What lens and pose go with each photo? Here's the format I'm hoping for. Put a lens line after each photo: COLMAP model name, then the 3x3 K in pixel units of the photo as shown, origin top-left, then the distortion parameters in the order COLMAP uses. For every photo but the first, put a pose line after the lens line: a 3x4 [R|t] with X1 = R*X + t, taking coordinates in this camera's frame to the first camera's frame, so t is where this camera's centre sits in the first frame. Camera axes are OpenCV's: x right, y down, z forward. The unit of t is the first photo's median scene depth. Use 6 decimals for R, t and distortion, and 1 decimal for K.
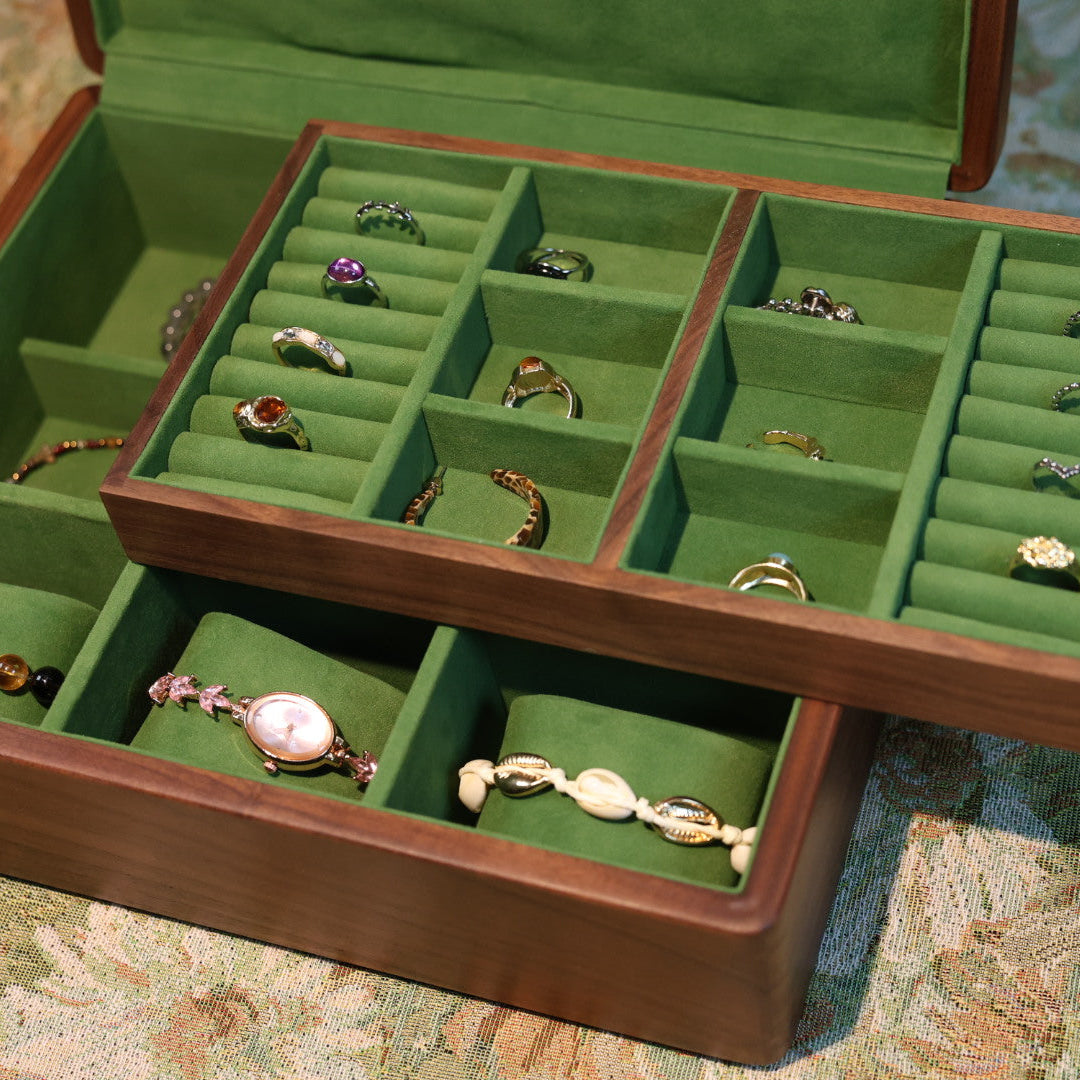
lens RADIAL K [[2202.0, 0, 547.1], [0, 2202.0, 544.0], [0, 0, 1]] dist [-0.007042, 0.000000]
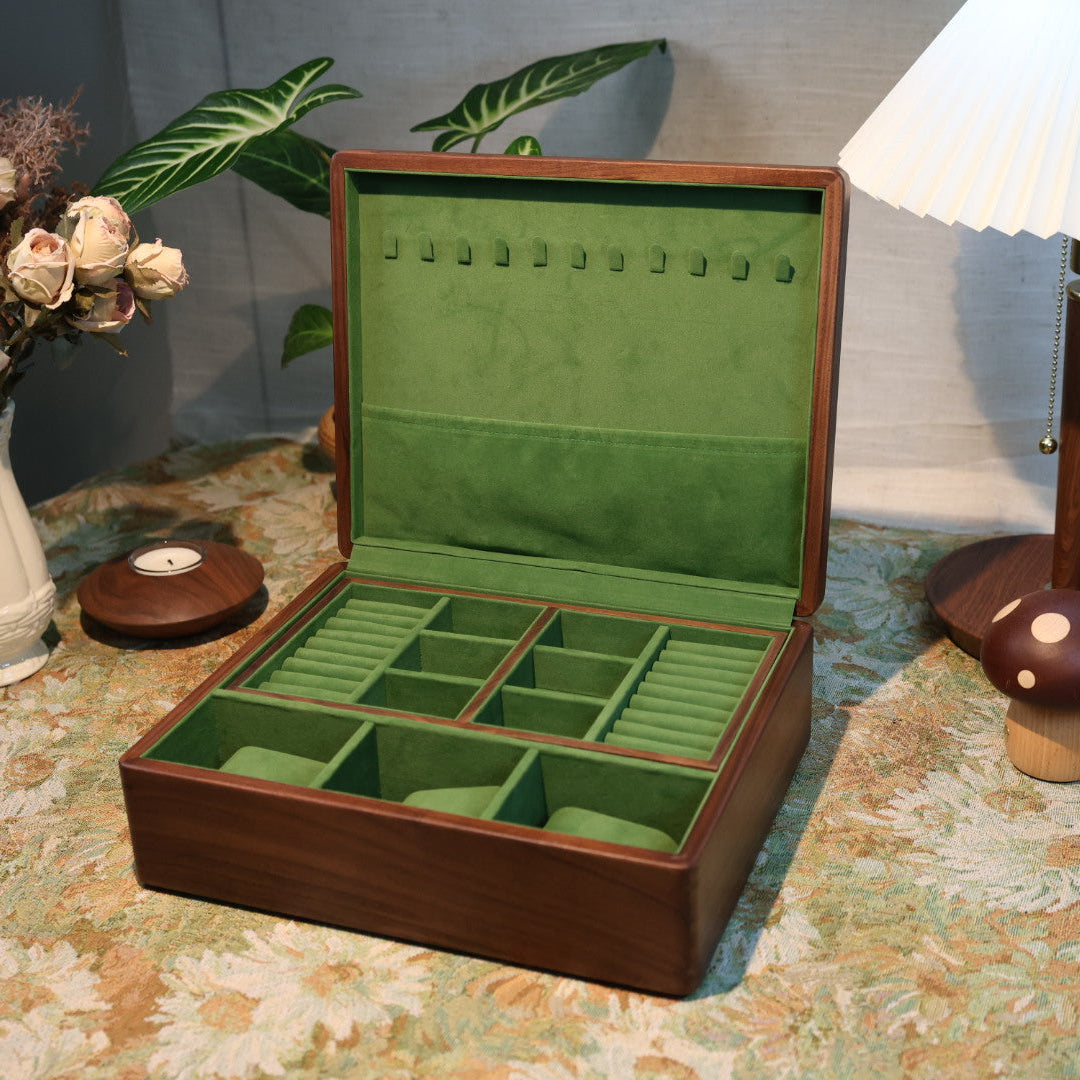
lens RADIAL K [[1727.8, 0, 544.5], [0, 1727.8, 556.3], [0, 0, 1]] dist [0.011405, 0.000000]
pose [[0.992405, 0.110855, -0.053329, 0.049889], [-0.123008, 0.889589, -0.439887, 0.504540], [-0.001323, 0.443106, 0.896468, -0.393768]]
